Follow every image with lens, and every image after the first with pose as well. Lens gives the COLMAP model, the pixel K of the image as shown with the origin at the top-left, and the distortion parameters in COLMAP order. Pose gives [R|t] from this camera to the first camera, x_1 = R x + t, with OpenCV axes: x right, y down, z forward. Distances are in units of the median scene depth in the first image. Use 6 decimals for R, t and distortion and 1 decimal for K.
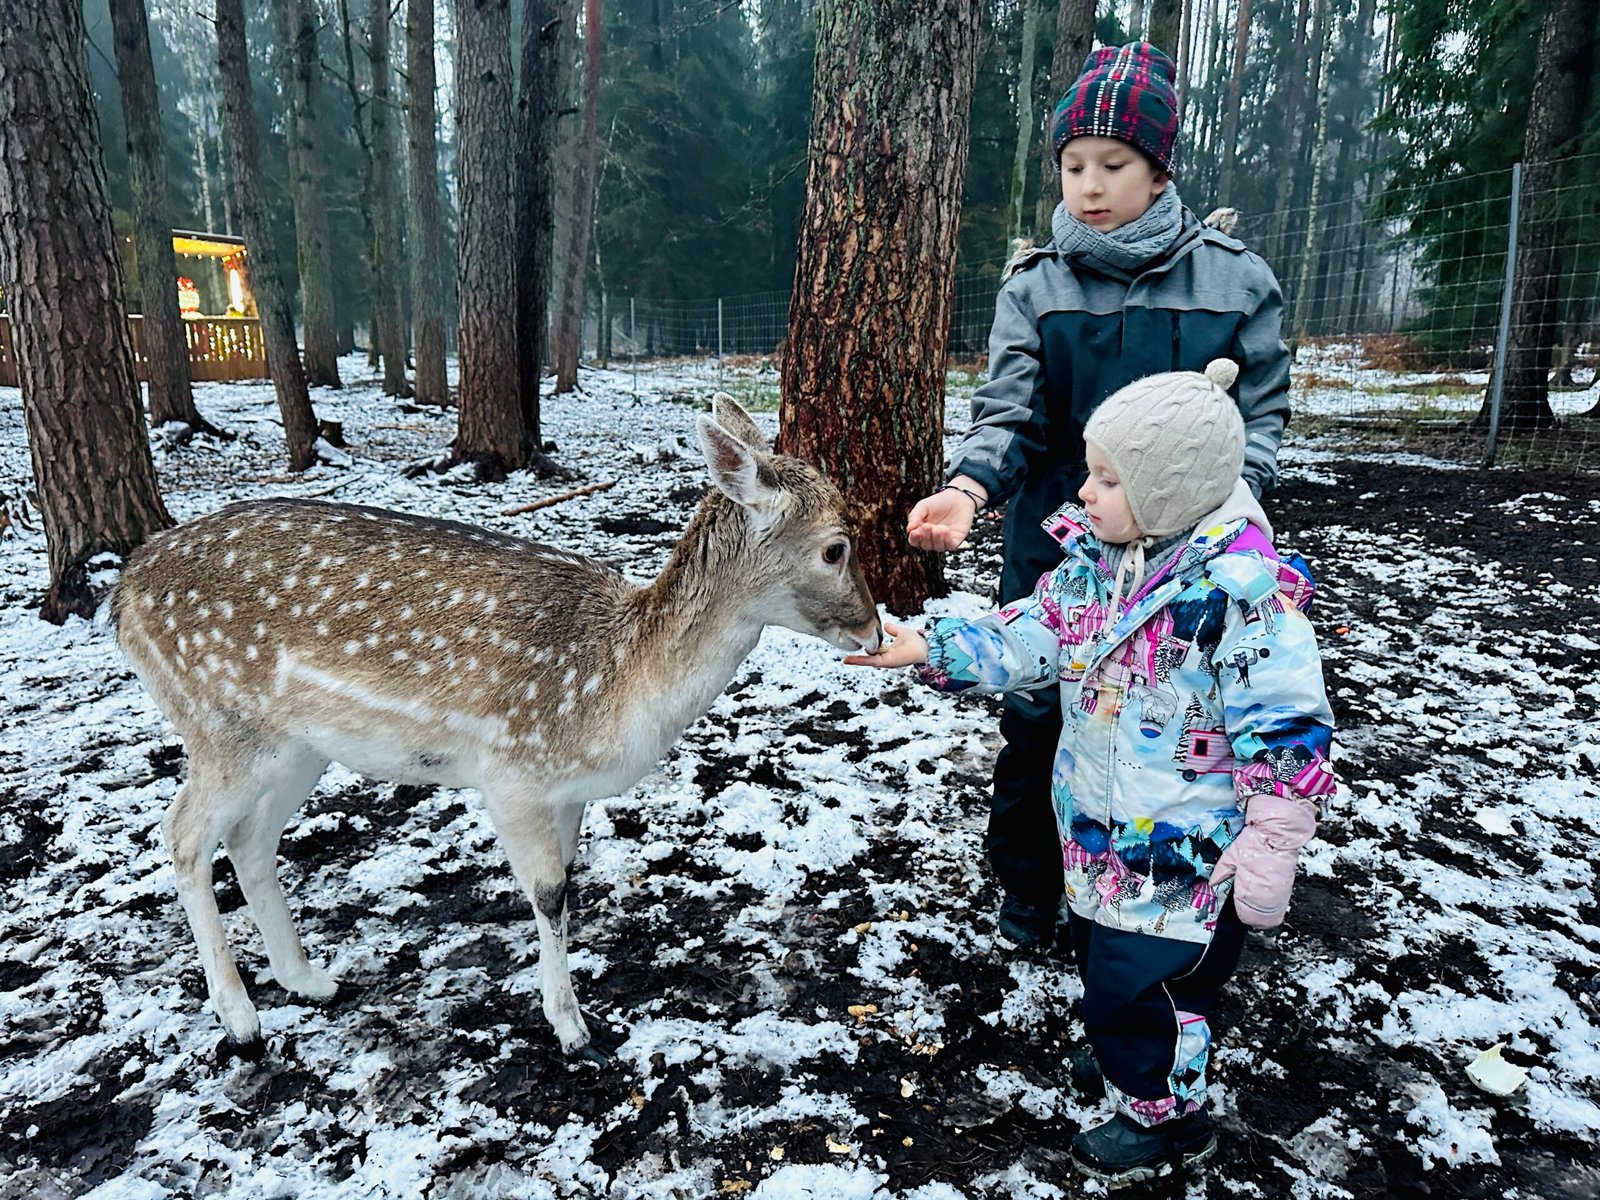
lens RADIAL K [[1054.4, 0, 773.8], [0, 1054.4, 600.8], [0, 0, 1]] dist [0.032635, -0.035863]
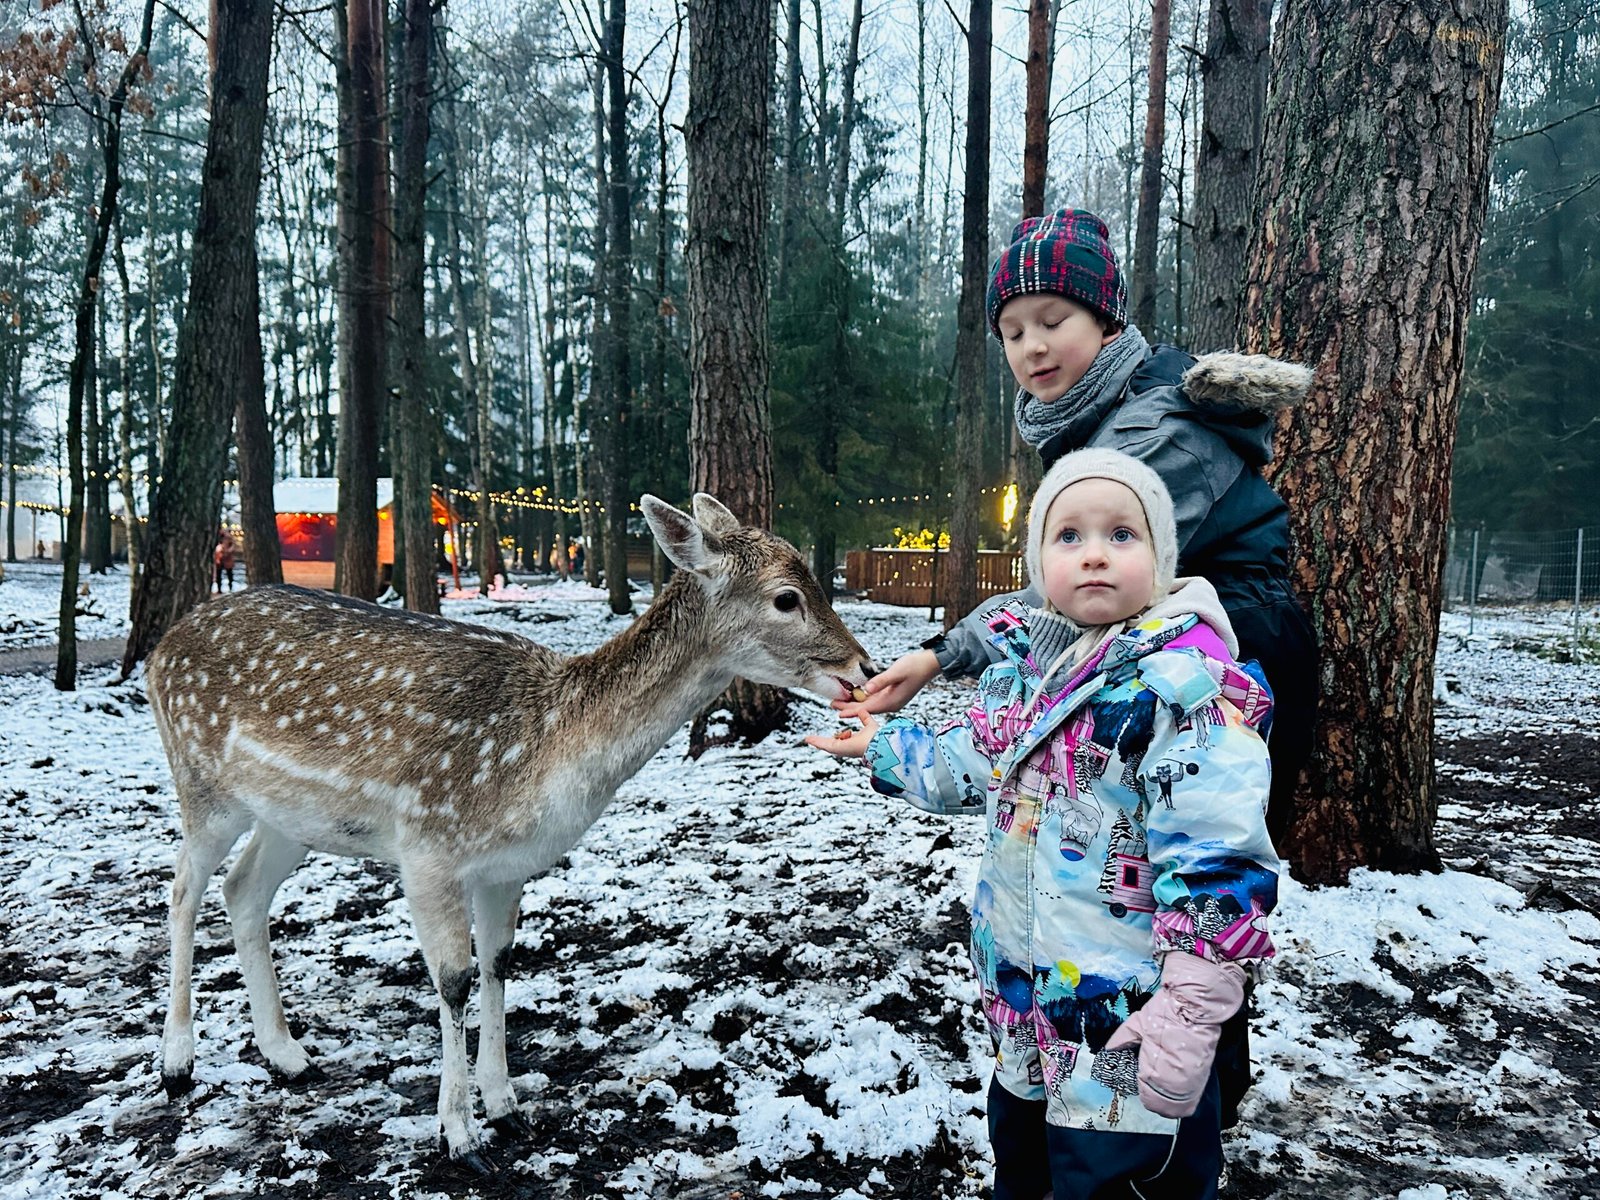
lens RADIAL K [[1054.4, 0, 773.8], [0, 1054.4, 600.8], [0, 0, 1]] dist [0.032635, -0.035863]
pose [[0.770826, 0.041670, -0.635682, 0.303896], [-0.173681, 0.973804, -0.146770, -0.001576], [0.612913, 0.223540, 0.757870, 0.215452]]
